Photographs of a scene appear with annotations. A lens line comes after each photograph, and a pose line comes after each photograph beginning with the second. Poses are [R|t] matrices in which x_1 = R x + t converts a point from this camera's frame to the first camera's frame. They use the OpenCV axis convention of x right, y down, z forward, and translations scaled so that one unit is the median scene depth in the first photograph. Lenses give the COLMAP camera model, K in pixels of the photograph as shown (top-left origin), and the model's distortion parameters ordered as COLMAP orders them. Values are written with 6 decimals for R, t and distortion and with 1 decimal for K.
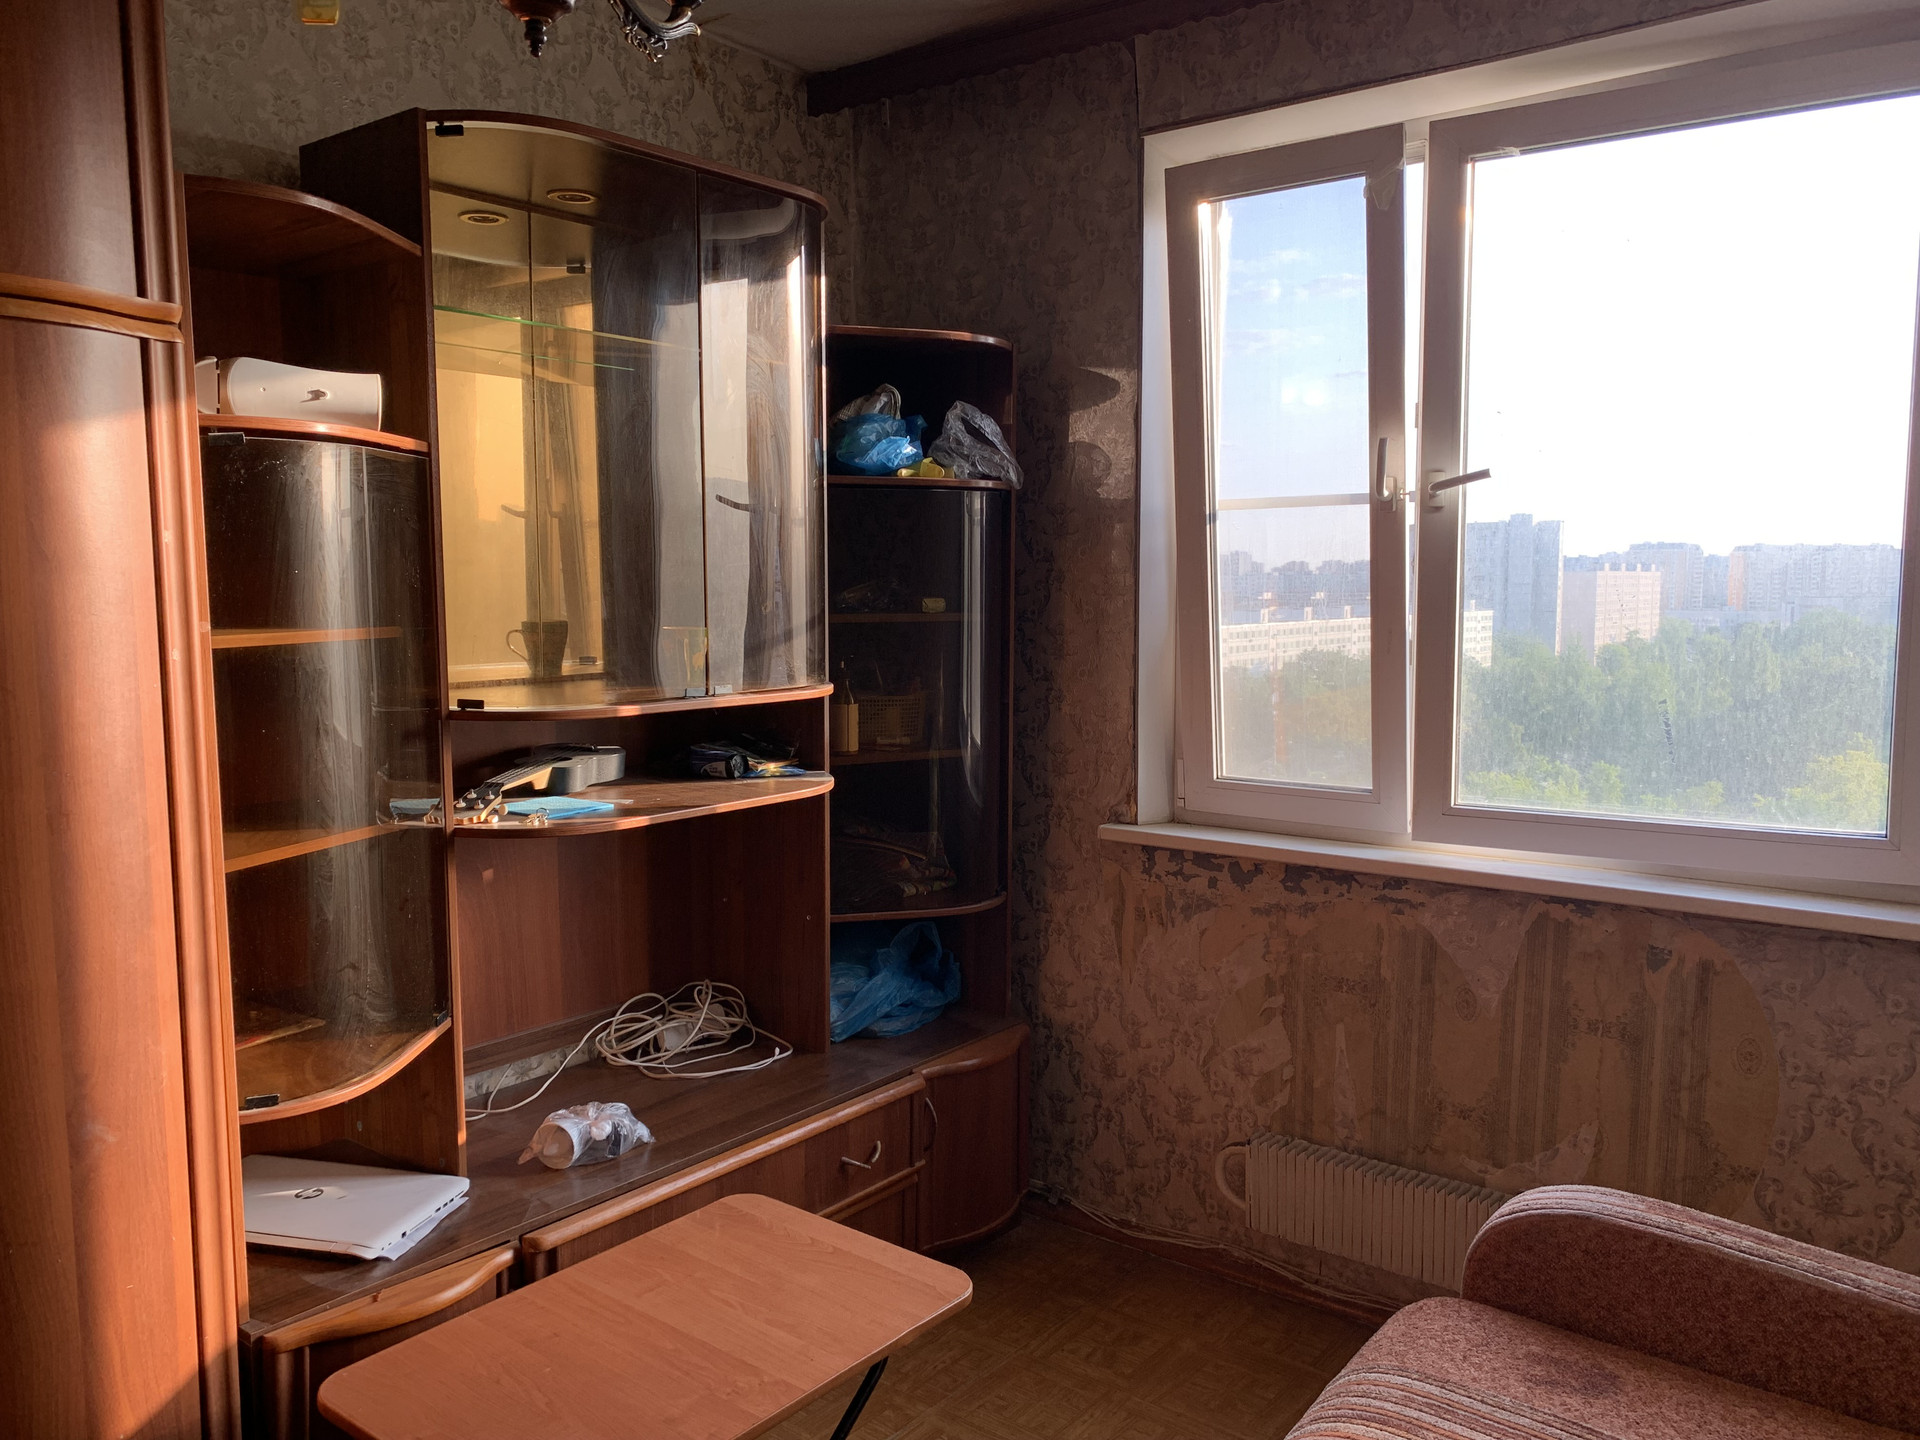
lens RADIAL K [[1455.4, 0, 959.6], [0, 1455.4, 715.7], [0, 0, 1]] dist [0.008568, -0.018567]
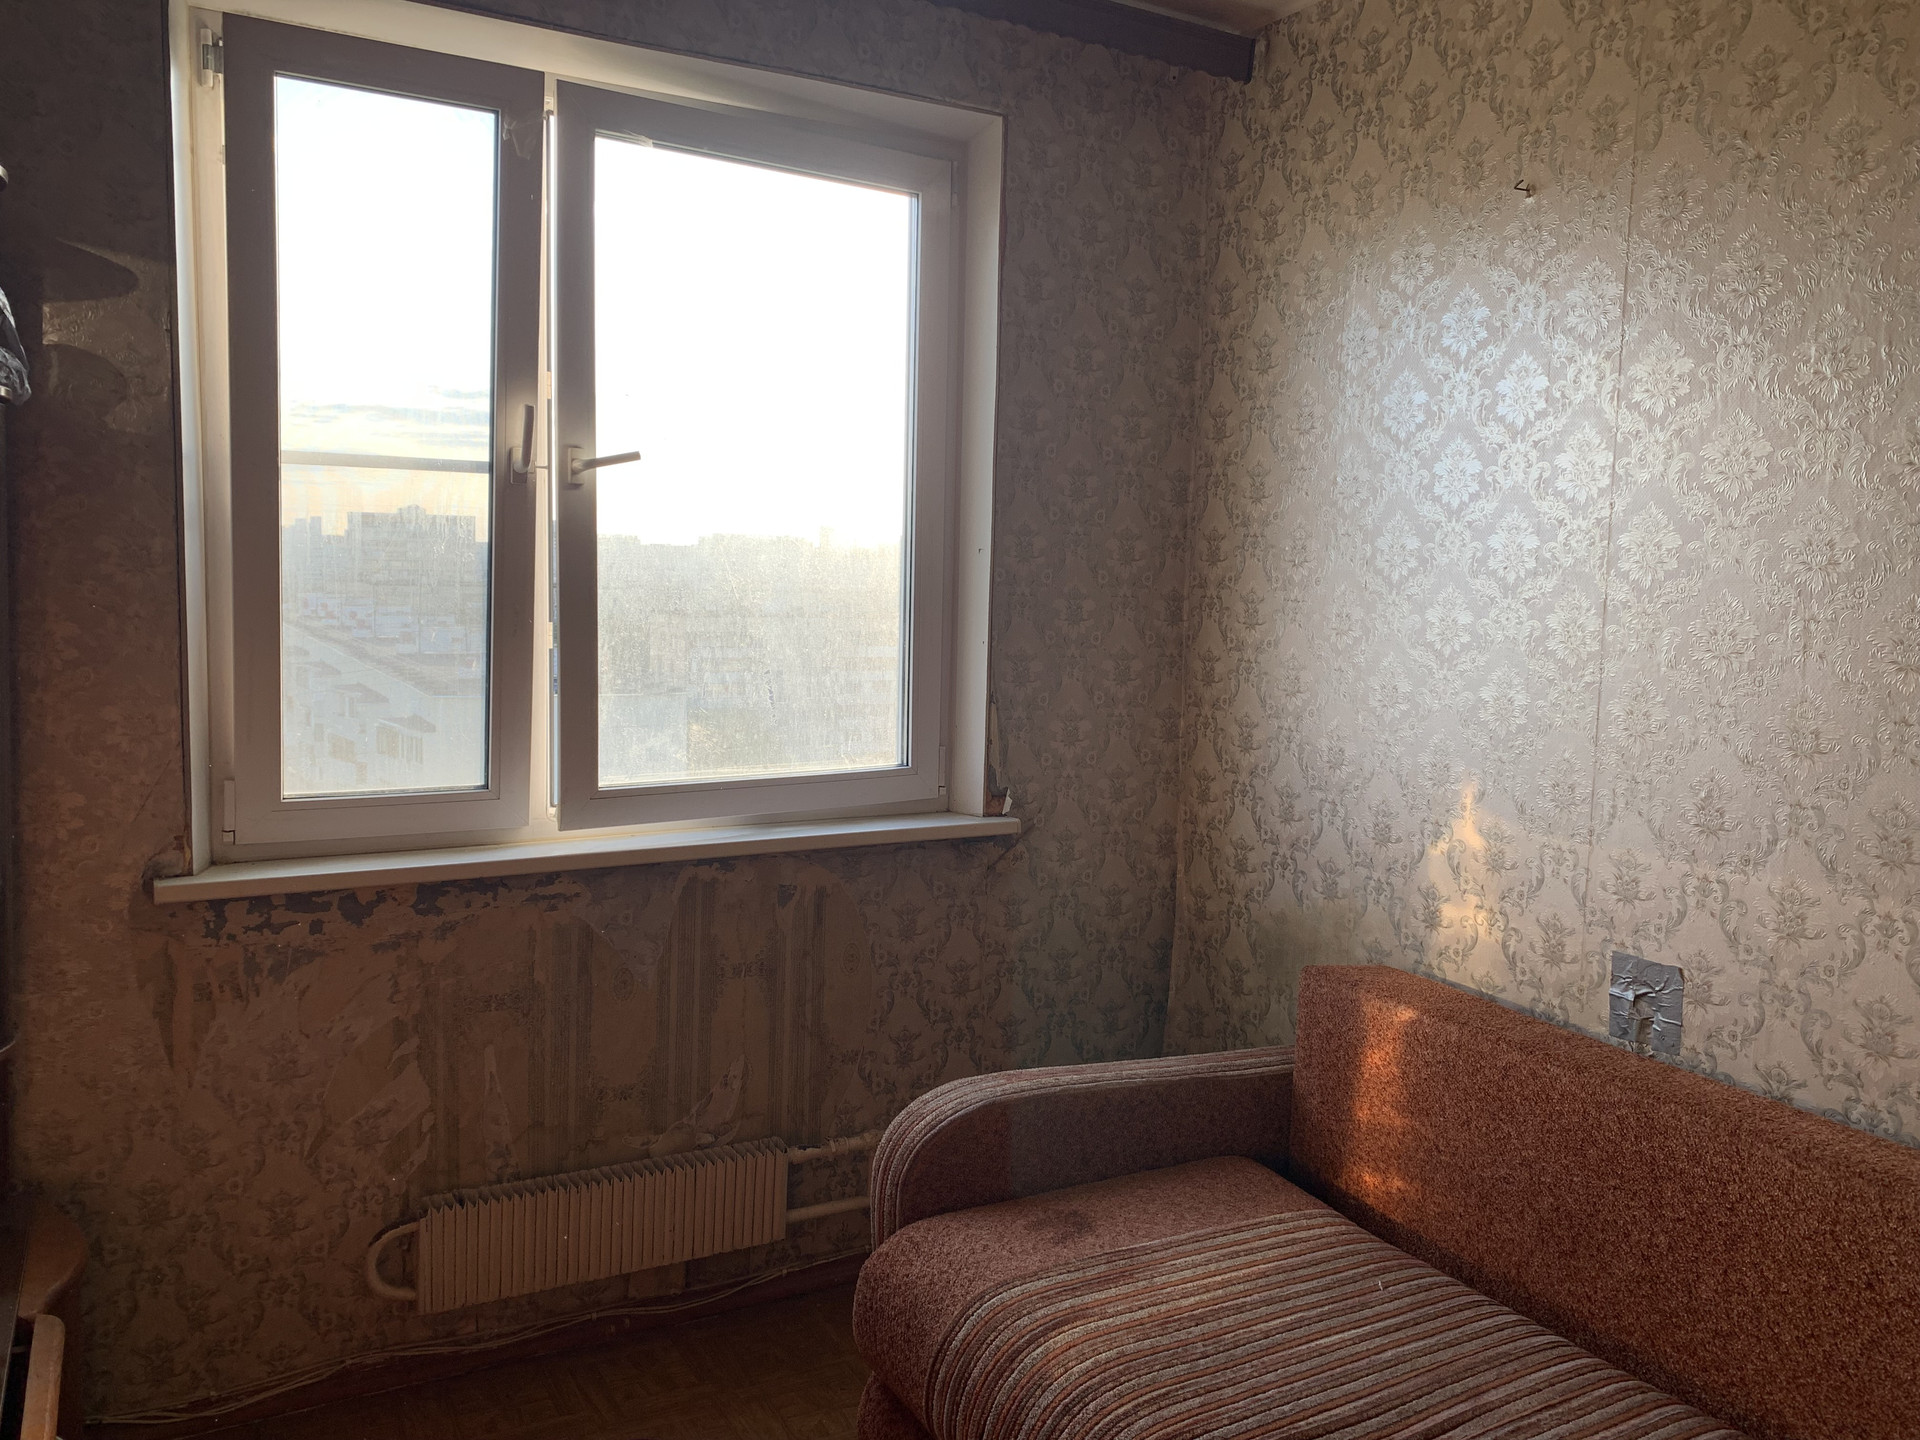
lens RADIAL K [[1455.4, 0, 959.2], [0, 1455.4, 683.3], [0, 0, 1]] dist [0.008568, -0.018567]
pose [[0.390001, -0.064629, 0.918544, -0.452066], [0.059860, 0.997203, 0.044748, -0.037477], [-0.918867, 0.037532, 0.392779, 0.375755]]
